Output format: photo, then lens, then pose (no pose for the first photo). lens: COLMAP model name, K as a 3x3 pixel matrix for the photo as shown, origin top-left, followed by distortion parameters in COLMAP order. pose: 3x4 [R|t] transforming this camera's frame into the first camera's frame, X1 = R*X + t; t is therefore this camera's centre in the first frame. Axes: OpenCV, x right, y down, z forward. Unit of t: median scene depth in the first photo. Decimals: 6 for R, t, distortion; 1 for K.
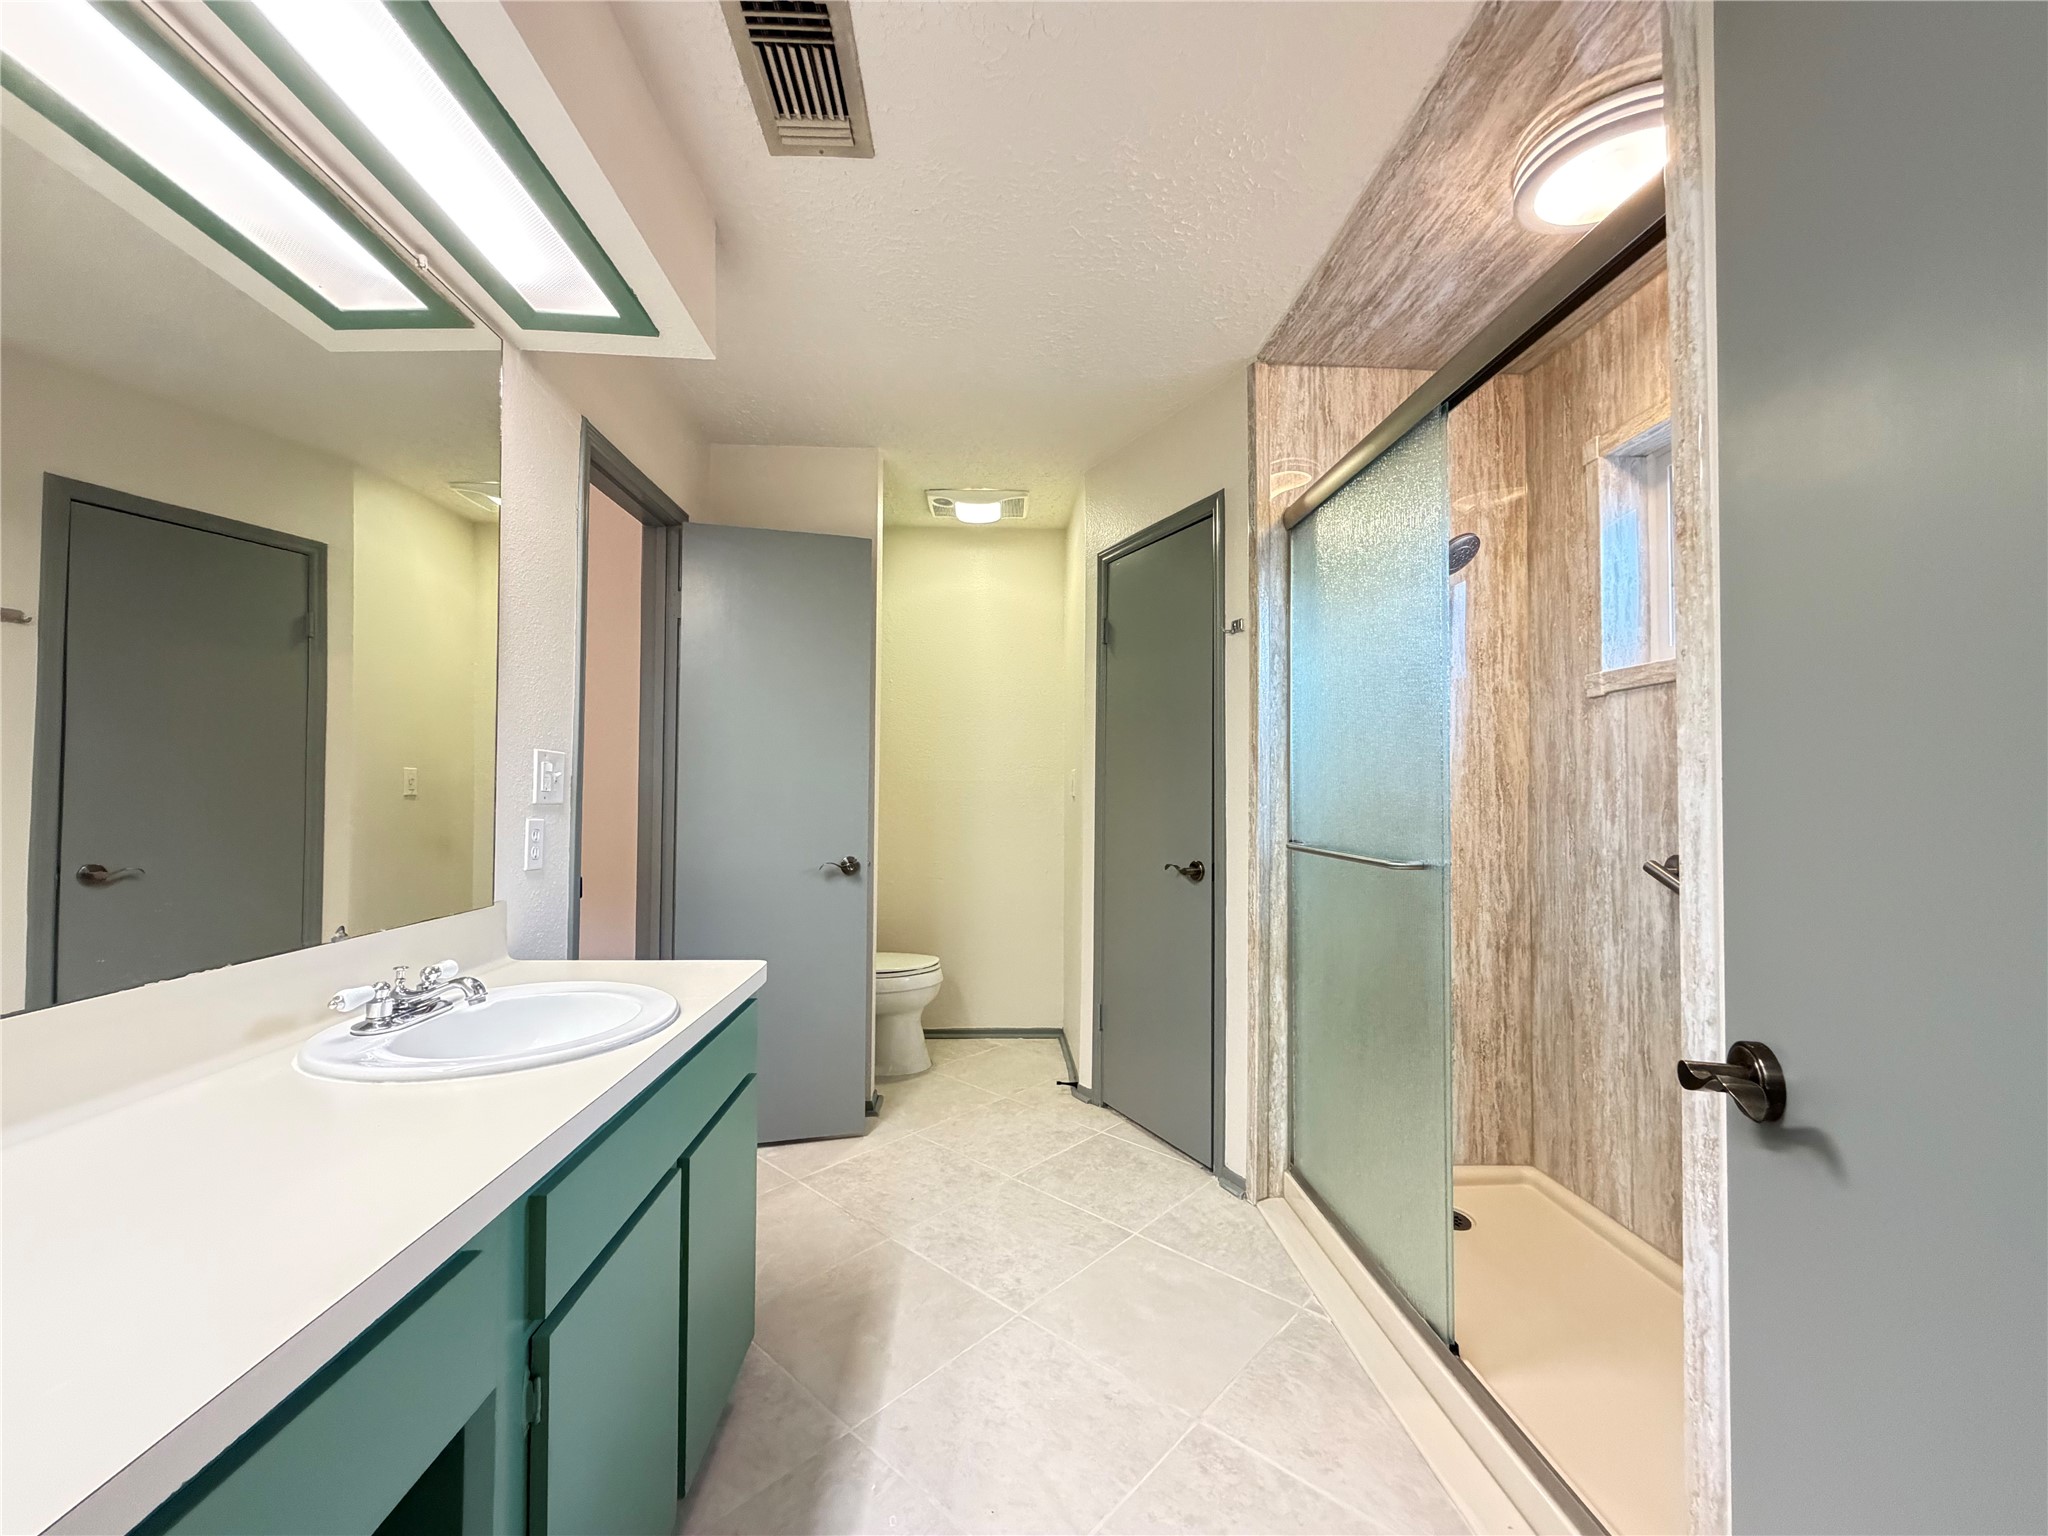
lens RADIAL K [[817.0, 0, 1016.4], [0, 817.0, 769.7], [0, 0, 1]] dist [0.000323, -0.000389]
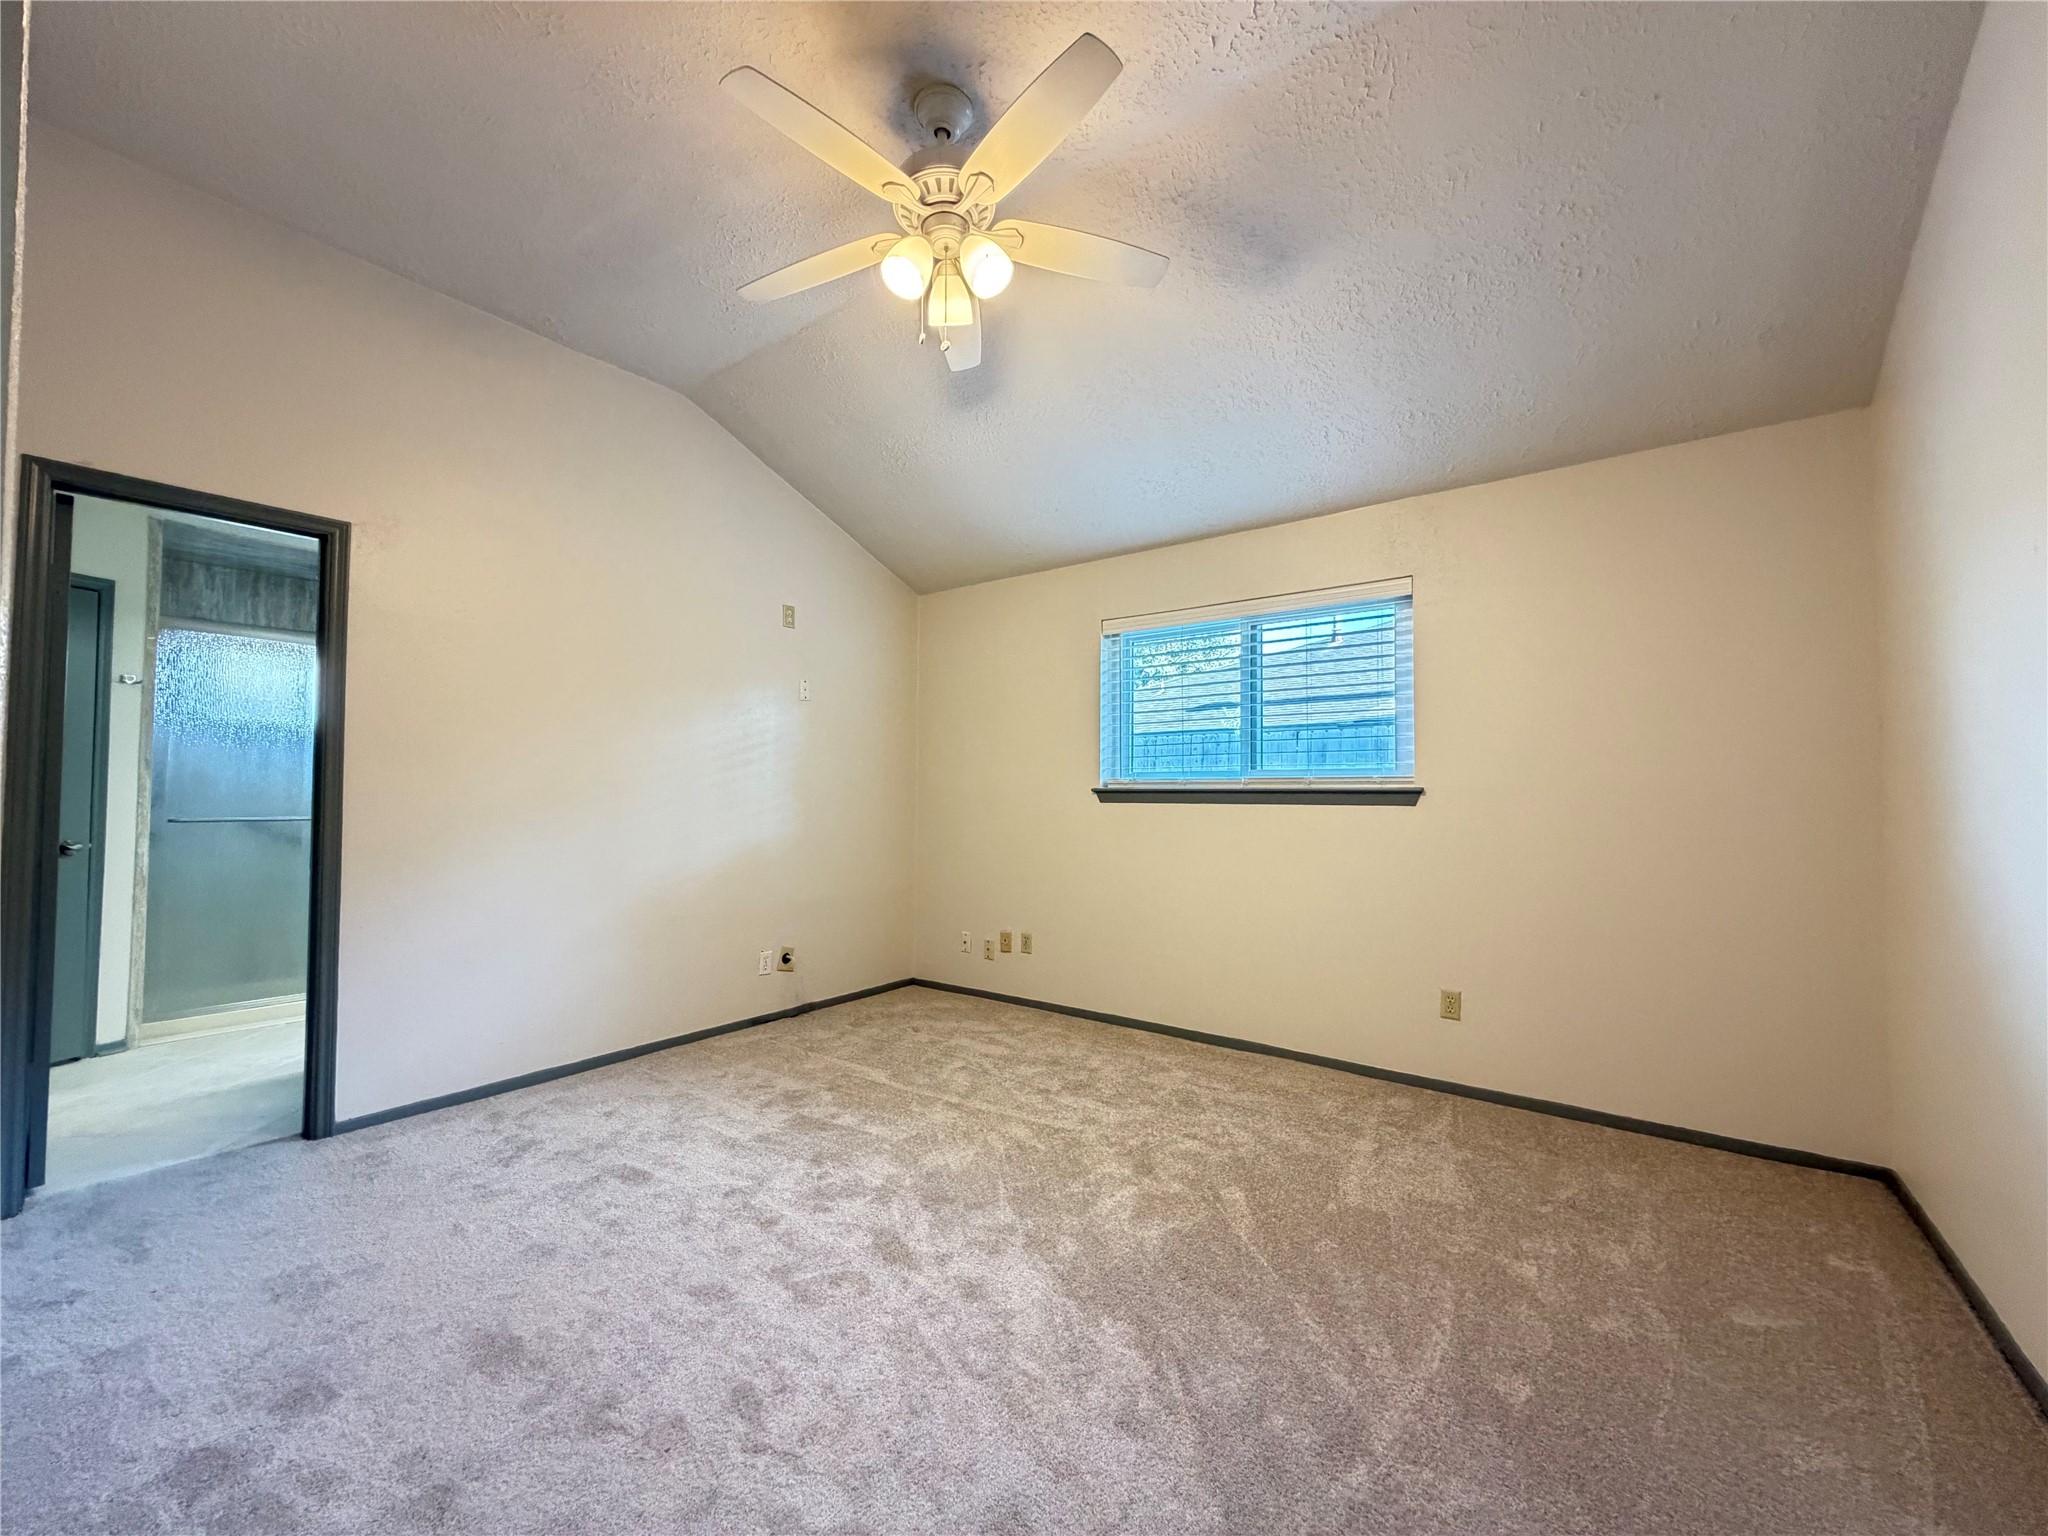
lens RADIAL K [[817.0, 0, 1016.4], [0, 817.0, 769.7], [0, 0, 1]] dist [0.000323, -0.000389]
pose [[-0.770086, 0.001478, 0.637938, -2.113337], [-0.032279, 0.998626, -0.041280, -0.000968], [-0.637122, -0.052381, -0.768981, 1.191823]]
